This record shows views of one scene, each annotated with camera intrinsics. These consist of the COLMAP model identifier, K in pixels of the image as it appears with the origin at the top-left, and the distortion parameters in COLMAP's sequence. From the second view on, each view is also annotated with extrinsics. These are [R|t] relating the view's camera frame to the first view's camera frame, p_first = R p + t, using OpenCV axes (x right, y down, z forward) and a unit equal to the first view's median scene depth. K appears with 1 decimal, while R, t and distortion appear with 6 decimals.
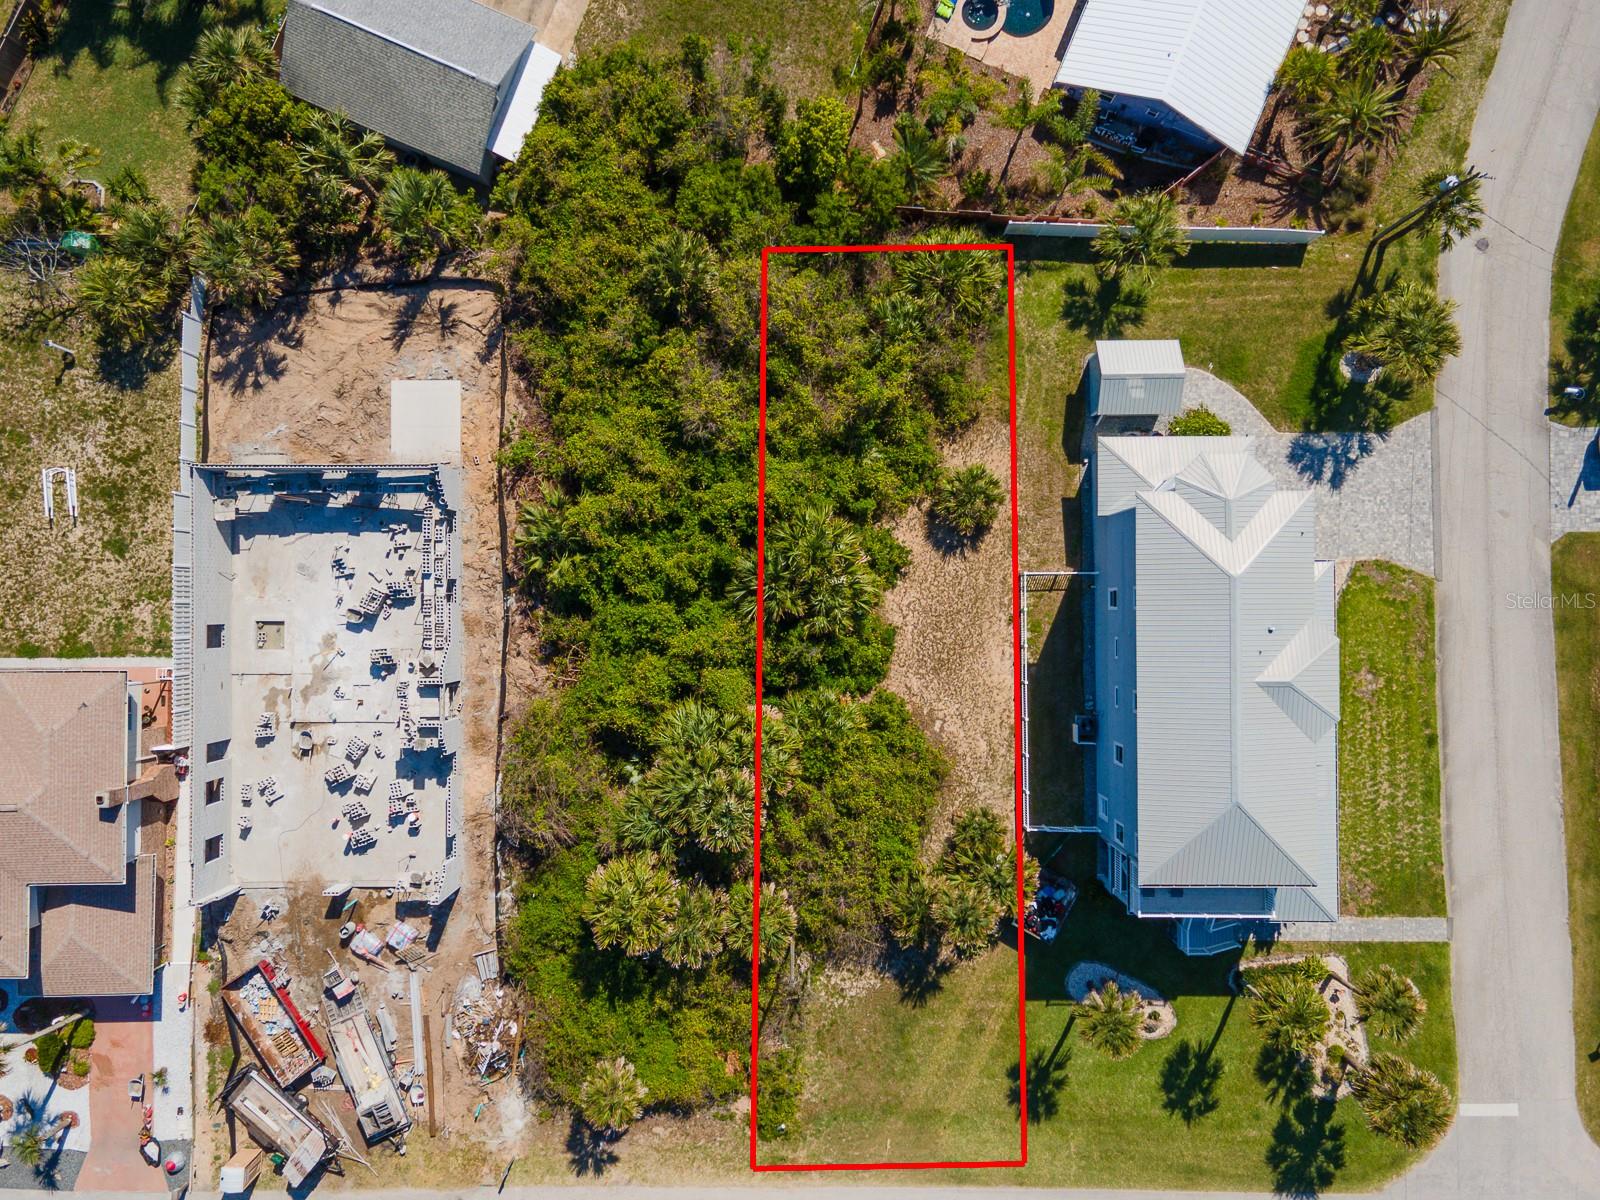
lens RADIAL K [[1169.3, 0, 796.1], [0, 1169.3, 599.4], [0, 0, 1]] dist [0.039229, 0.012461]
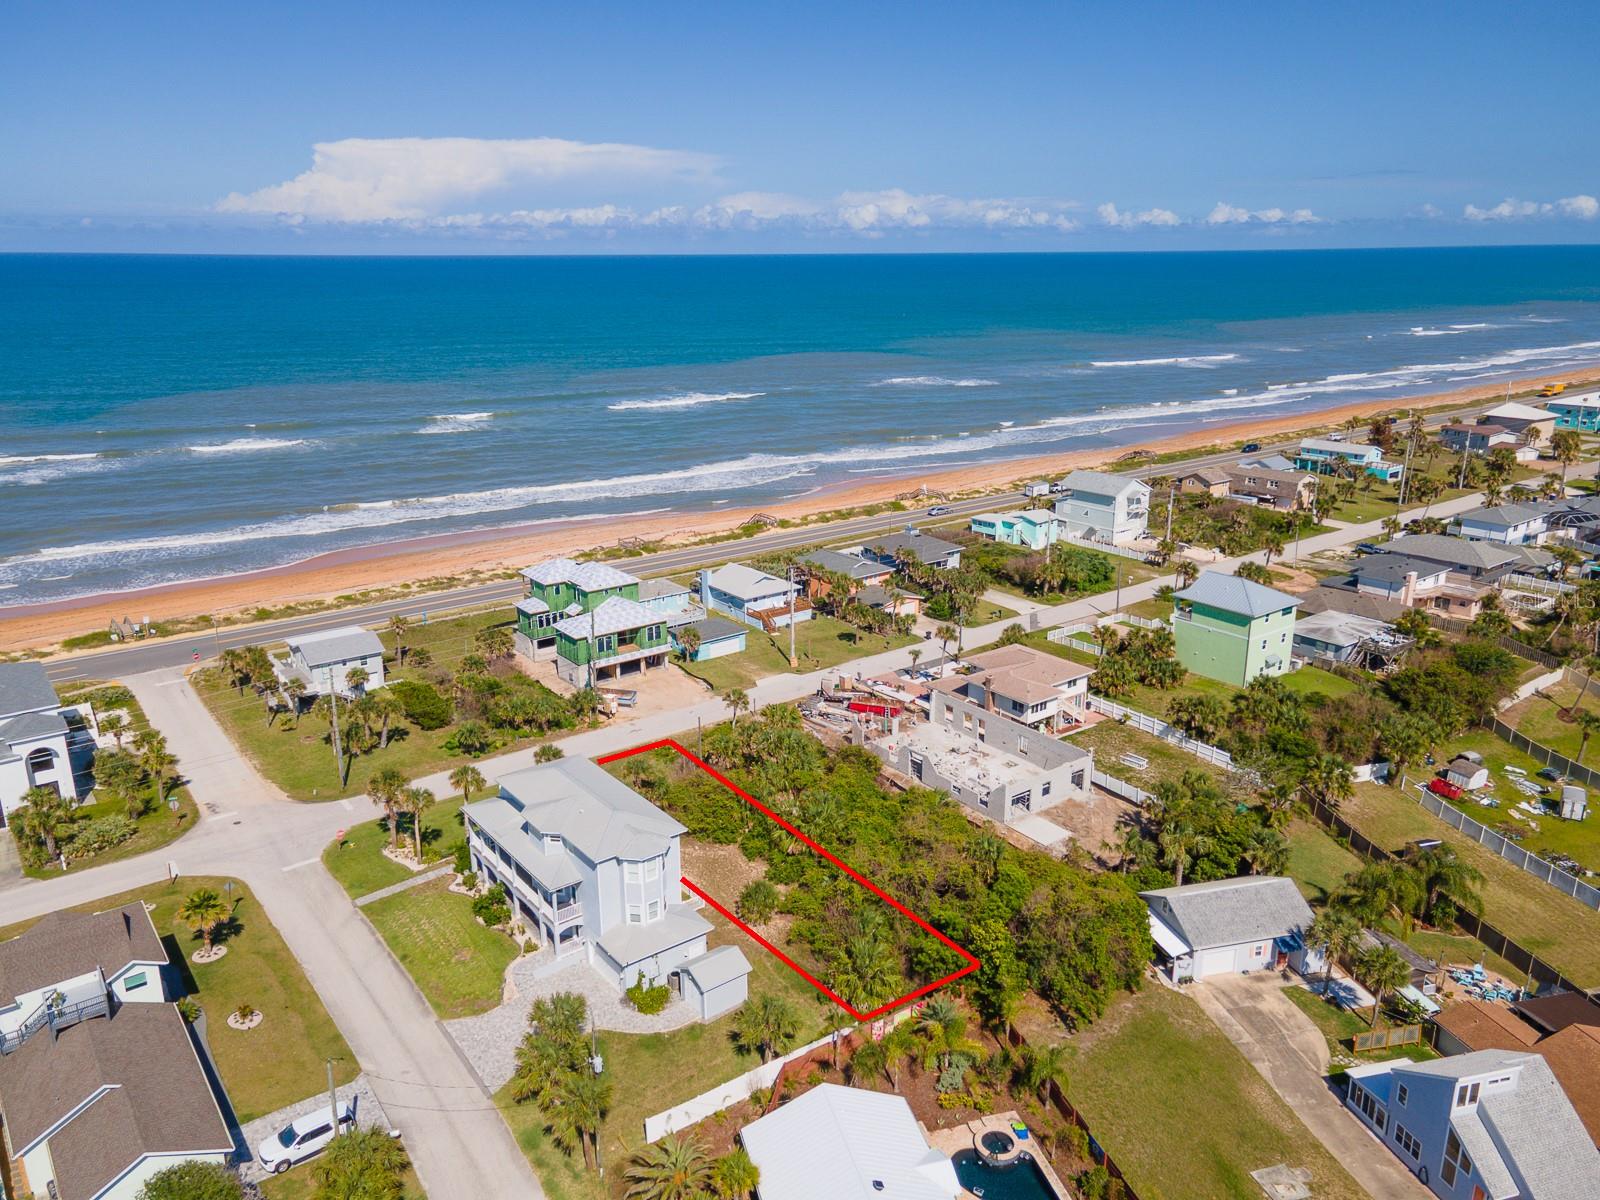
lens RADIAL K [[1169.3, 0, 796.1], [0, 1169.3, 599.4], [0, 0, 1]] dist [0.039229, 0.012461]
pose [[-0.794456, 0.180546, -0.579864, 0.919216], [-0.607159, -0.214024, 0.765213, -1.189405], [0.014052, 0.959998, 0.279653, 0.186018]]
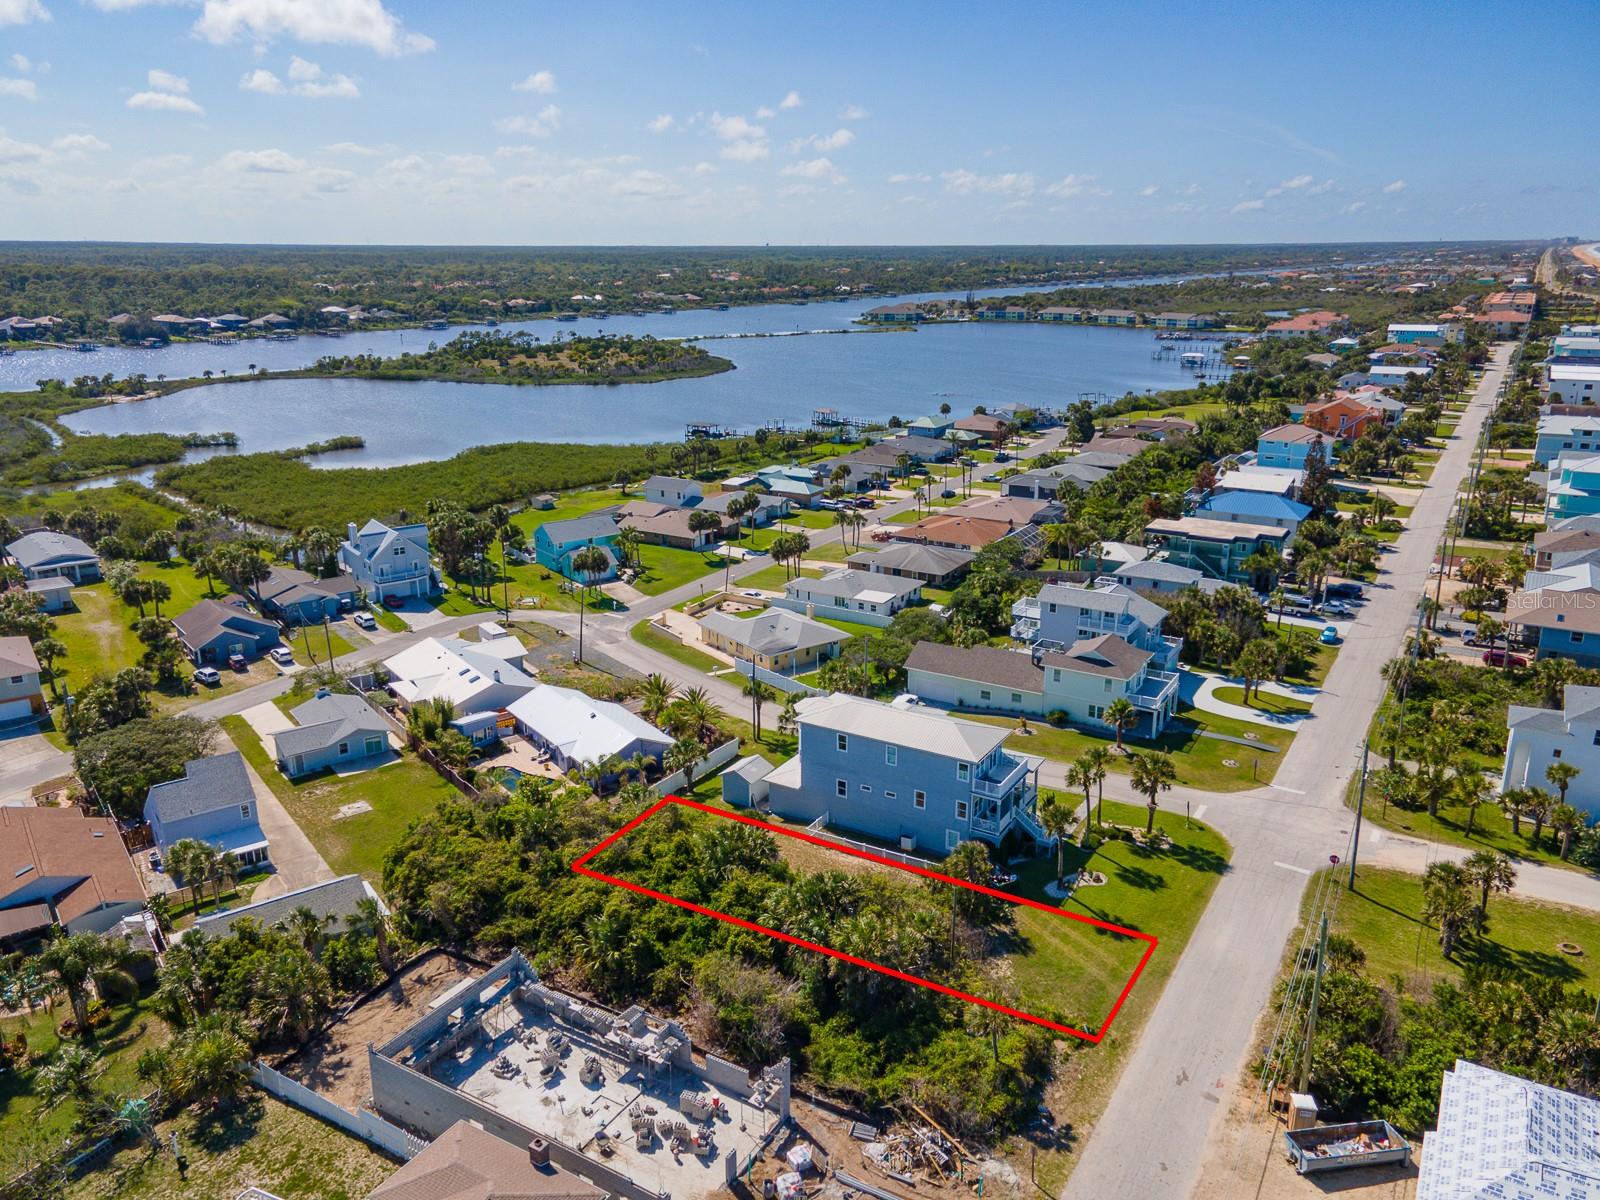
lens RADIAL K [[1182.0, 0, 796.0], [0, 1182.0, 597.2], [0, 0, 1]] dist [0.032037, 0.028159]
pose [[0.520933, -0.239603, 0.819280, -1.100804], [0.853565, 0.154603, -0.497518, 0.741548], [-0.007456, 0.958482, 0.285054, 0.196622]]
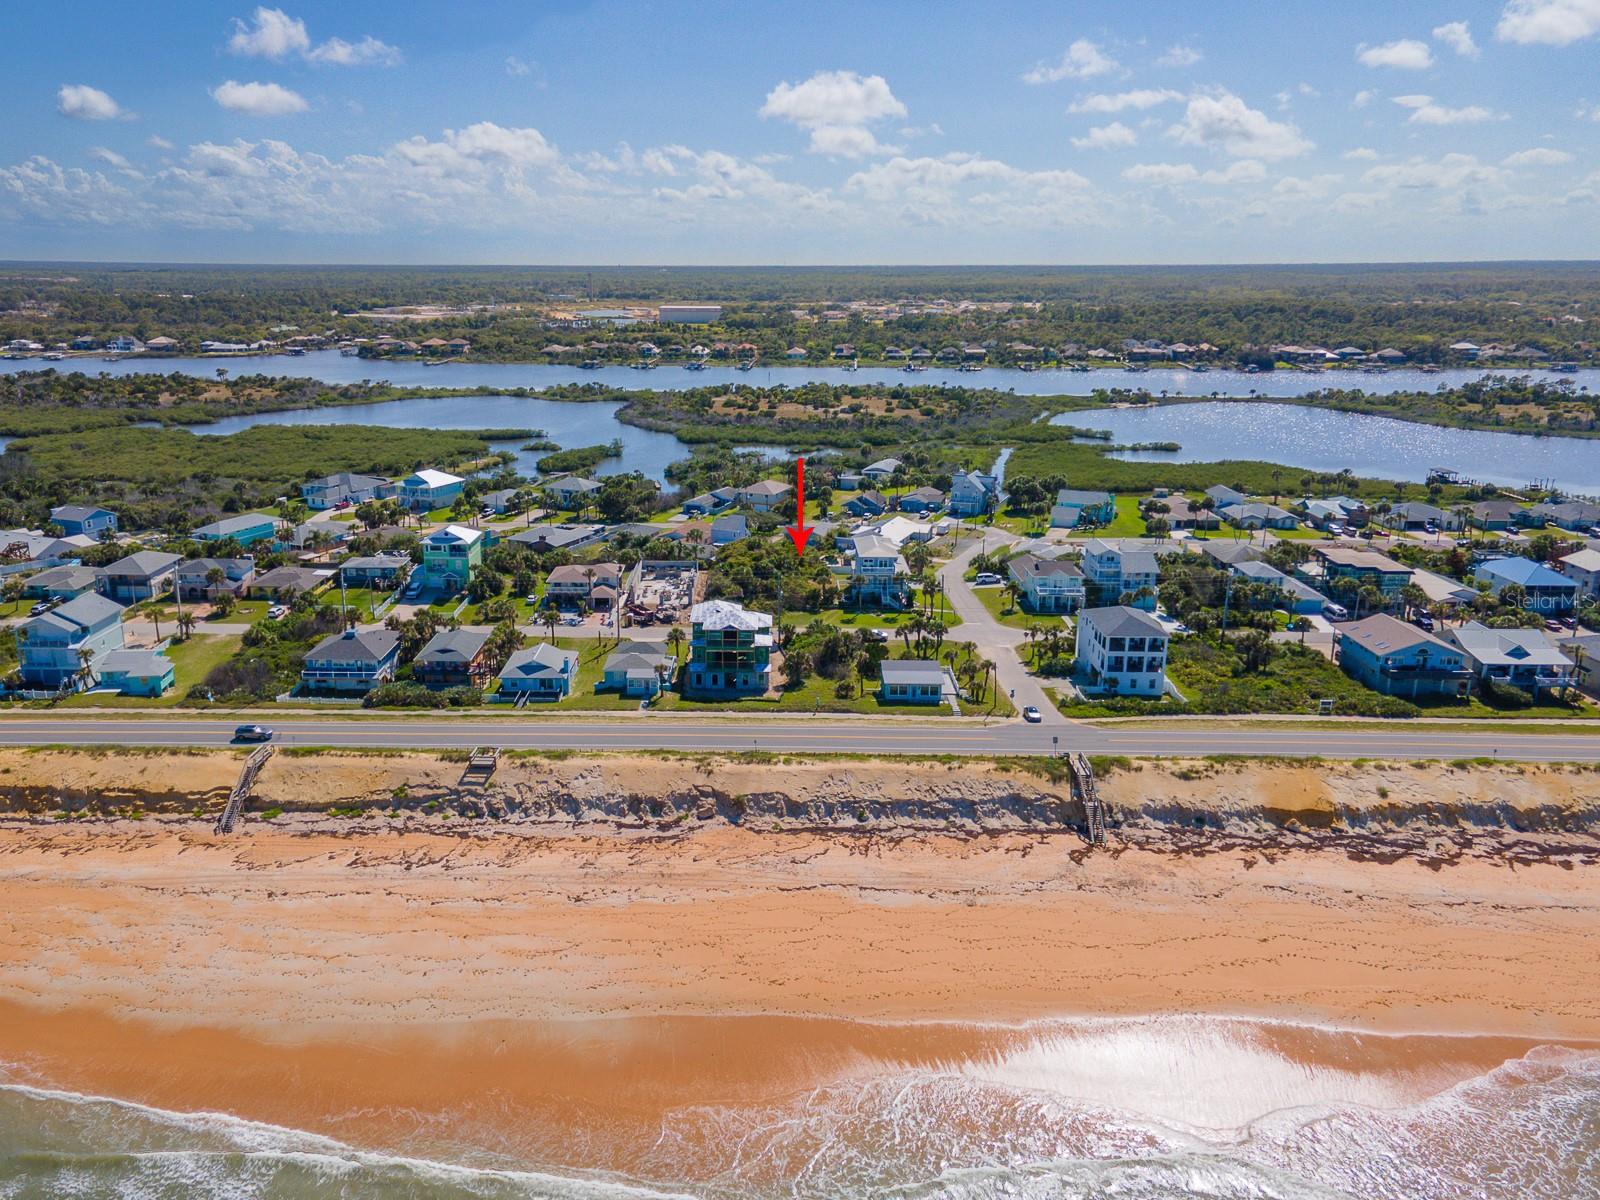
lens RADIAL K [[1249.1, 0, 740.0], [0, 1249.1, 599.3], [0, 0, 1]] dist [0.078140, -0.125170]
pose [[0.999679, 0.011602, -0.022520, -0.041913], [-0.024795, 0.265907, -0.963680, 4.078979], [-0.005192, 0.963929, 0.266109, -0.077972]]
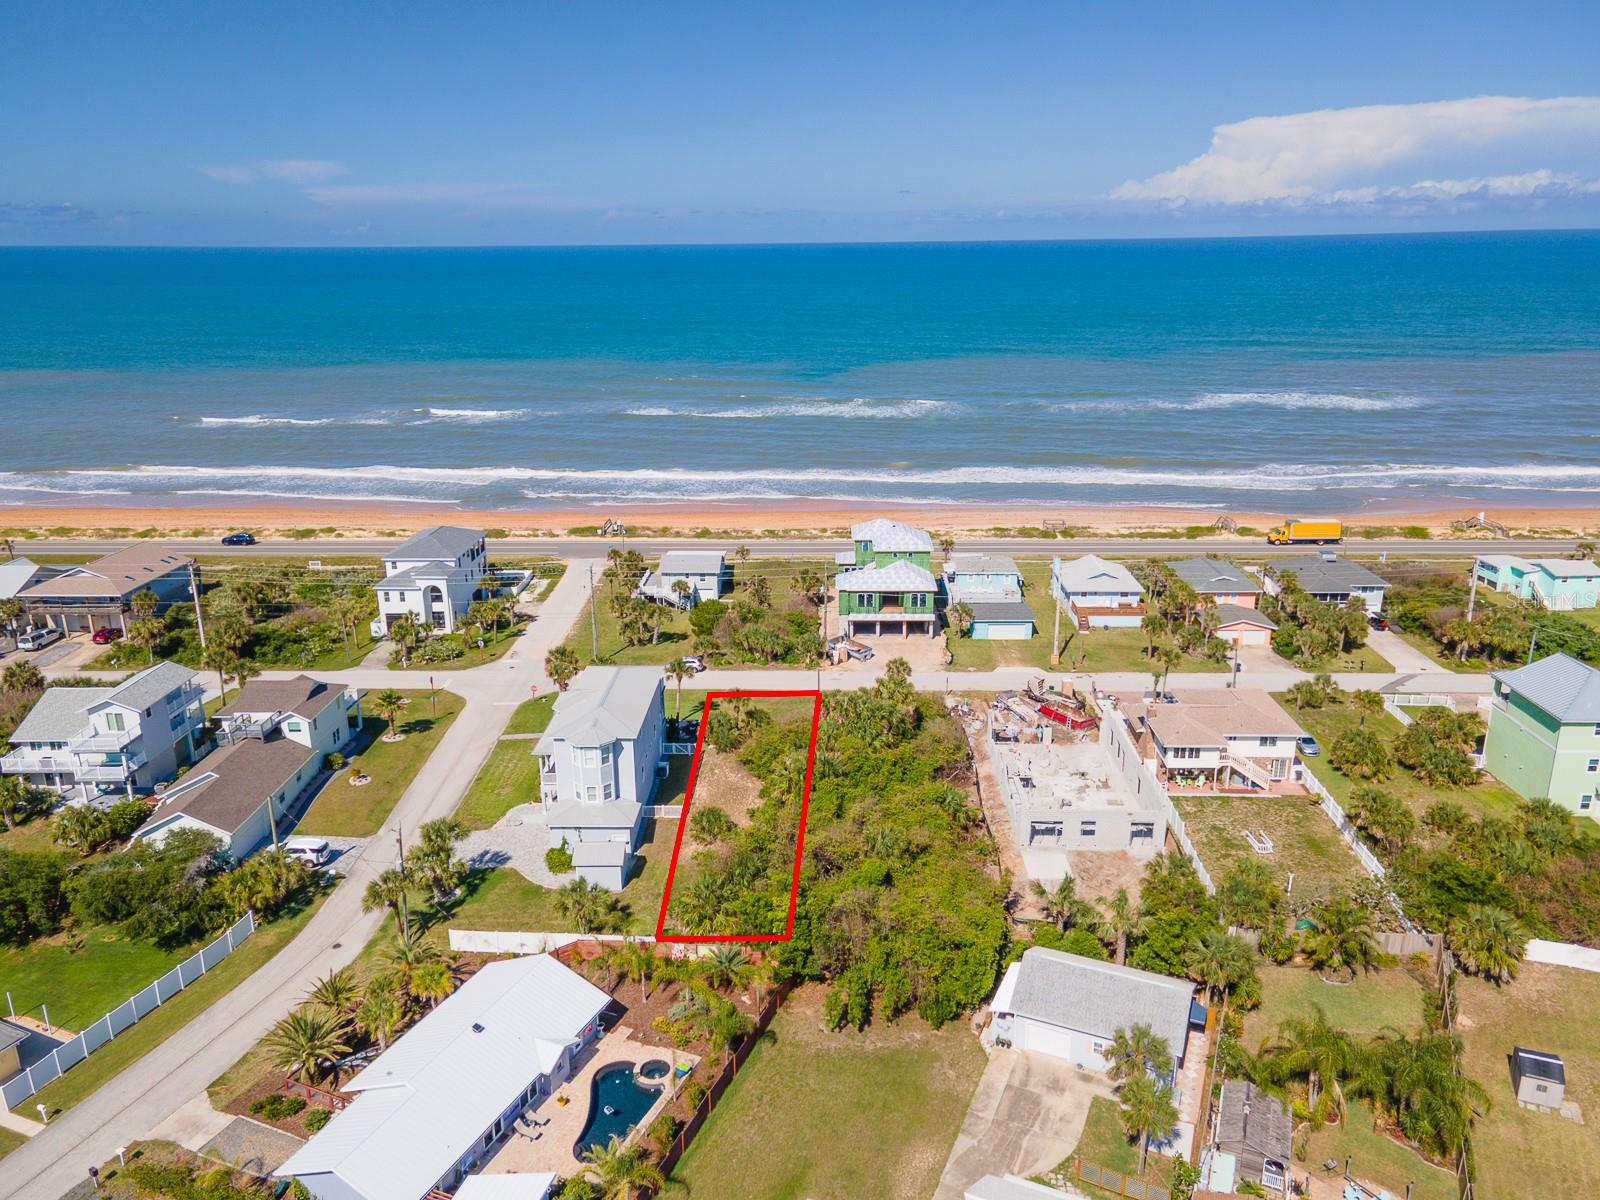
lens RADIAL K [[1169.3, 0, 796.1], [0, 1169.3, 599.4], [0, 0, 1]] dist [0.039229, 0.012461]
pose [[-0.999389, 0.004516, 0.034657, -0.035670], [0.031949, -0.284006, 0.958290, -1.585288], [0.014170, 0.958812, 0.283688, 0.204646]]
